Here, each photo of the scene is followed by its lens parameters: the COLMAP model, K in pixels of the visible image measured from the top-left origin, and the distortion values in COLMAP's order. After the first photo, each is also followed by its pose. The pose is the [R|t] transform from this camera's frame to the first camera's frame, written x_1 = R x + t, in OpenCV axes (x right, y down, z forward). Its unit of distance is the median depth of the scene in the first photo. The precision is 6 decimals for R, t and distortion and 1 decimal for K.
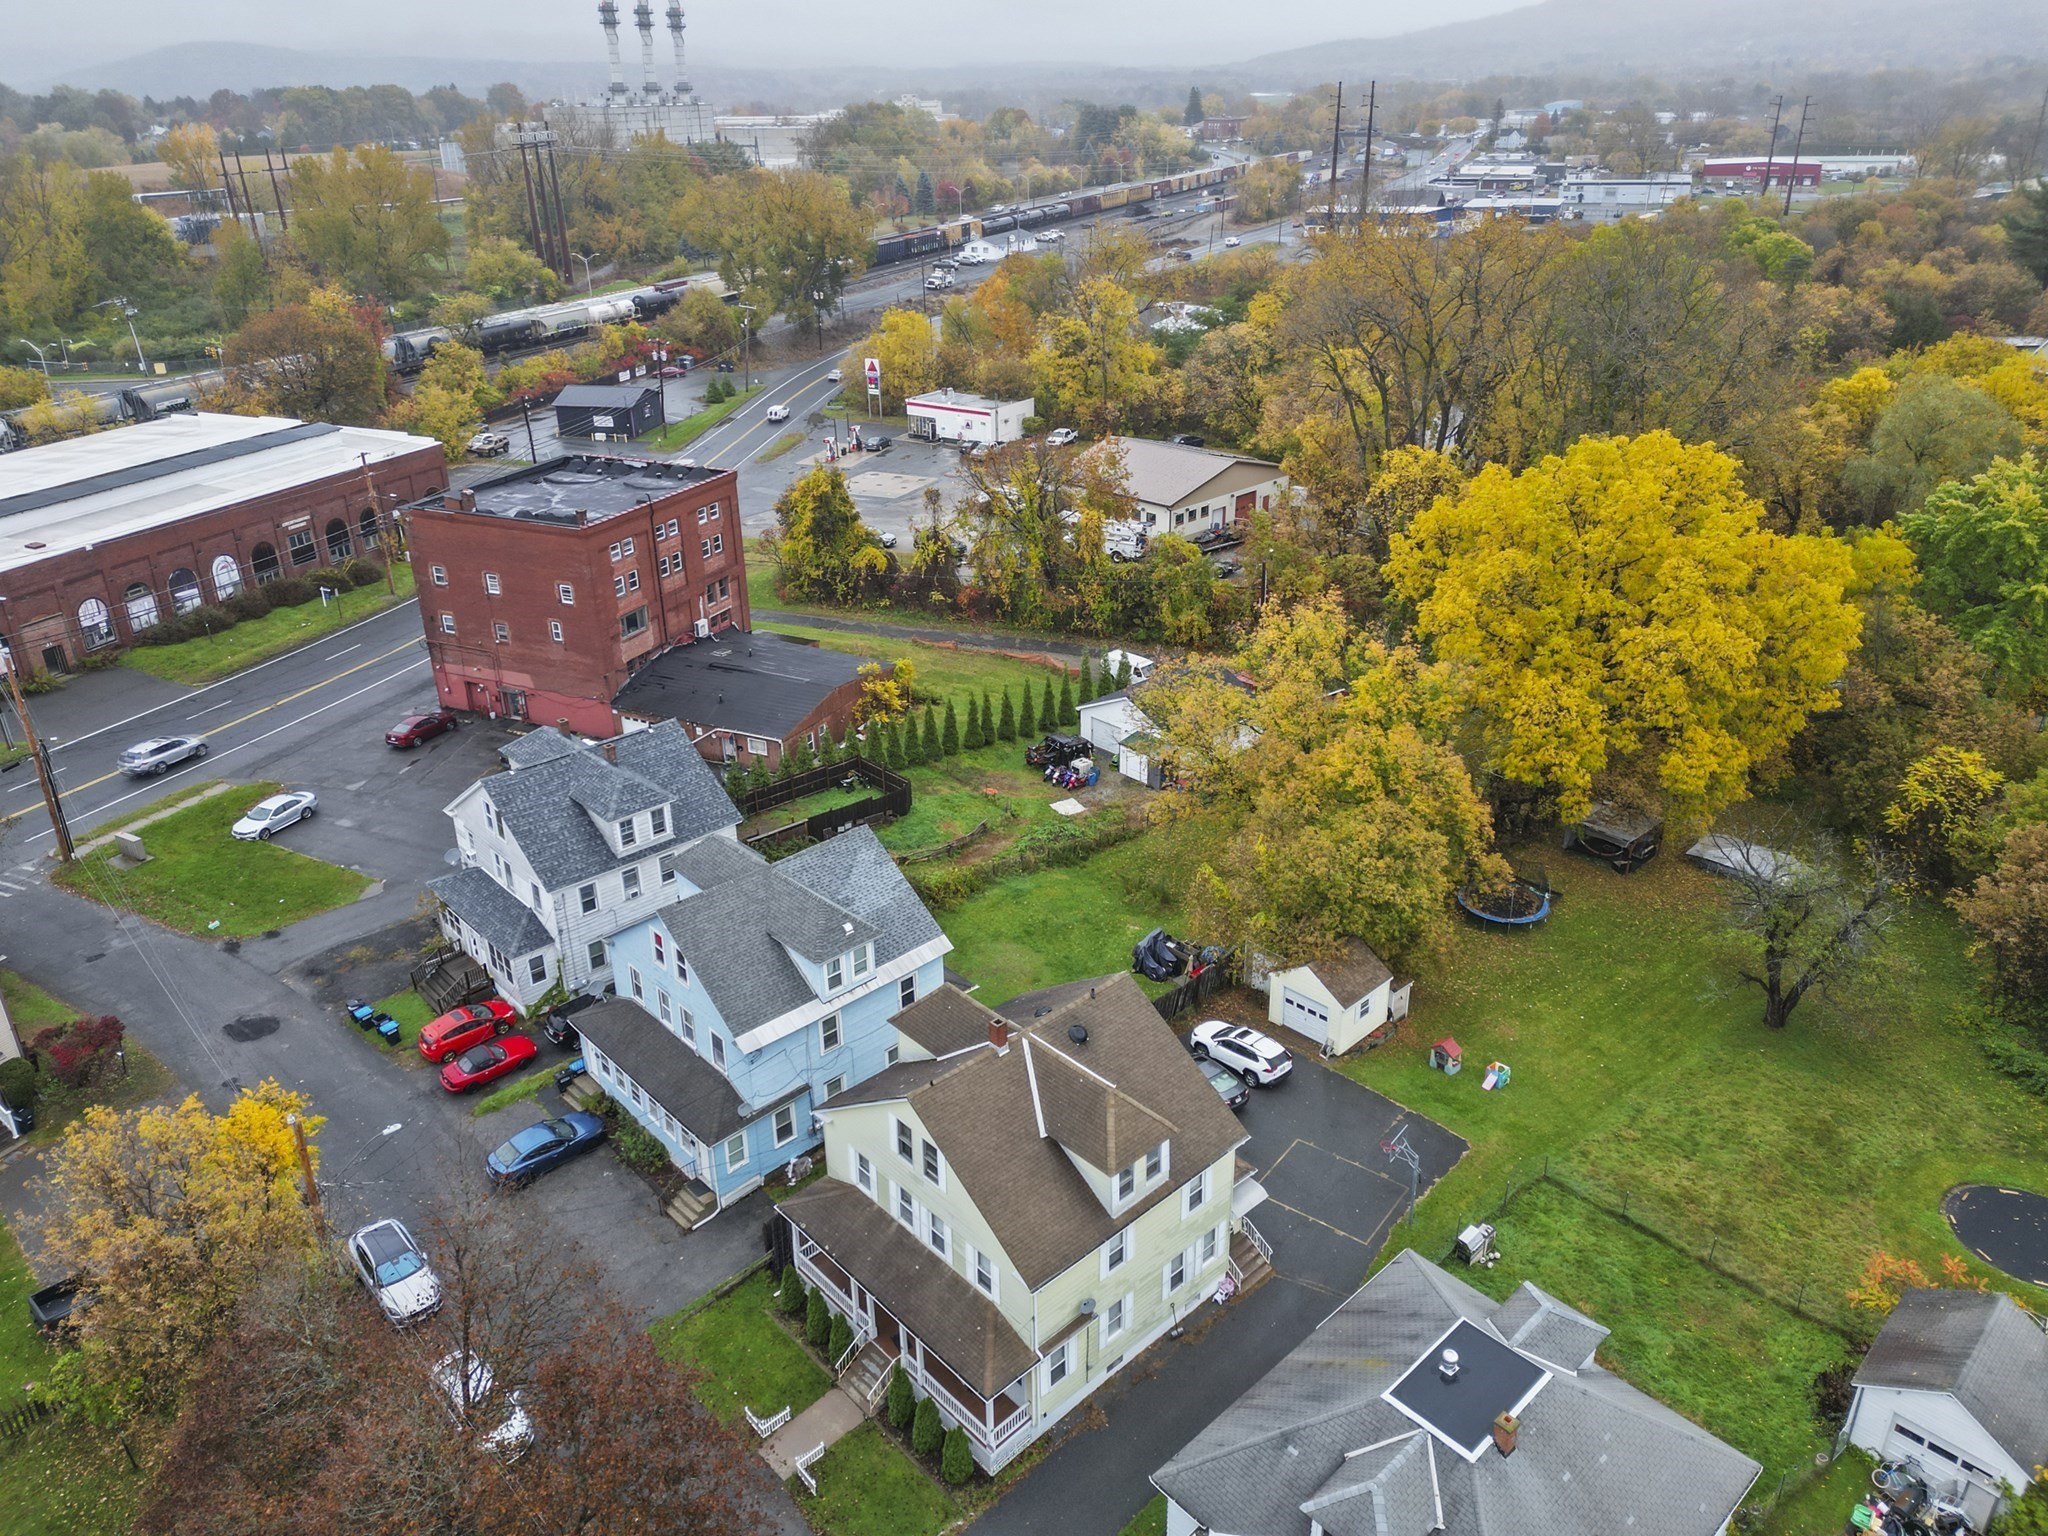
lens RADIAL K [[1460.6, 0, 1015.8], [0, 1460.6, 746.9], [0, 0, 1]] dist [0.098835, -0.087888]
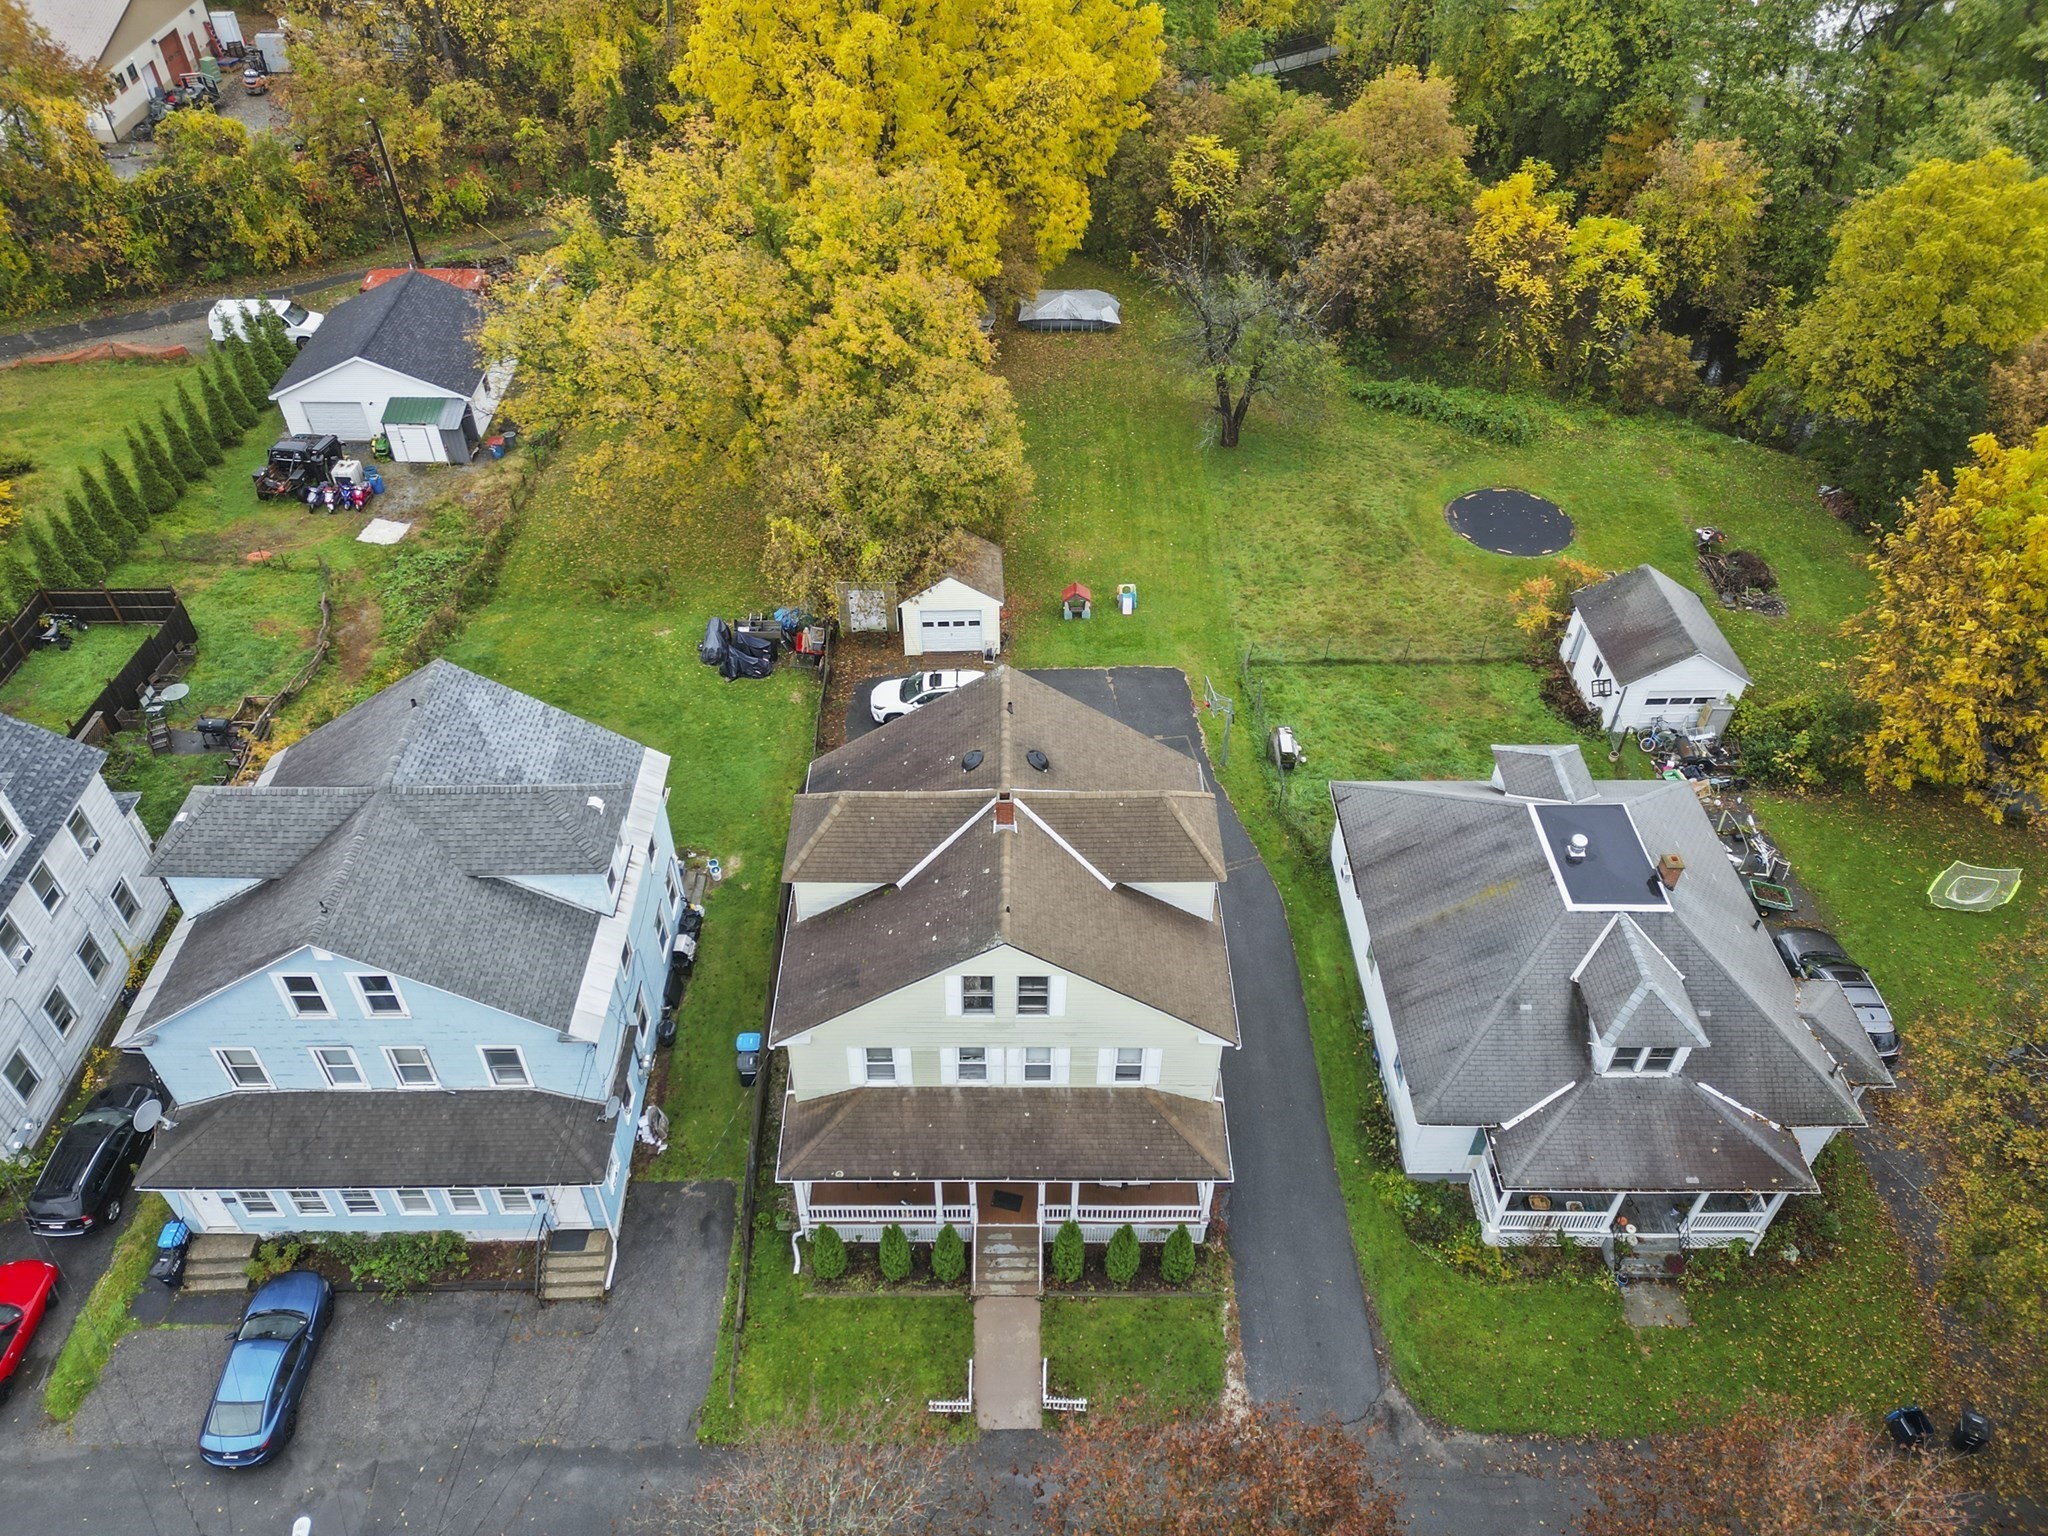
lens RADIAL K [[1460.6, 0, 1015.8], [0, 1460.6, 746.9], [0, 0, 1]] dist [0.098835, -0.087888]
pose [[0.666486, -0.484051, 0.567002, -0.310542], [0.290119, 0.868997, 0.400842, -0.096819], [-0.686751, -0.102658, 0.719607, 0.346185]]
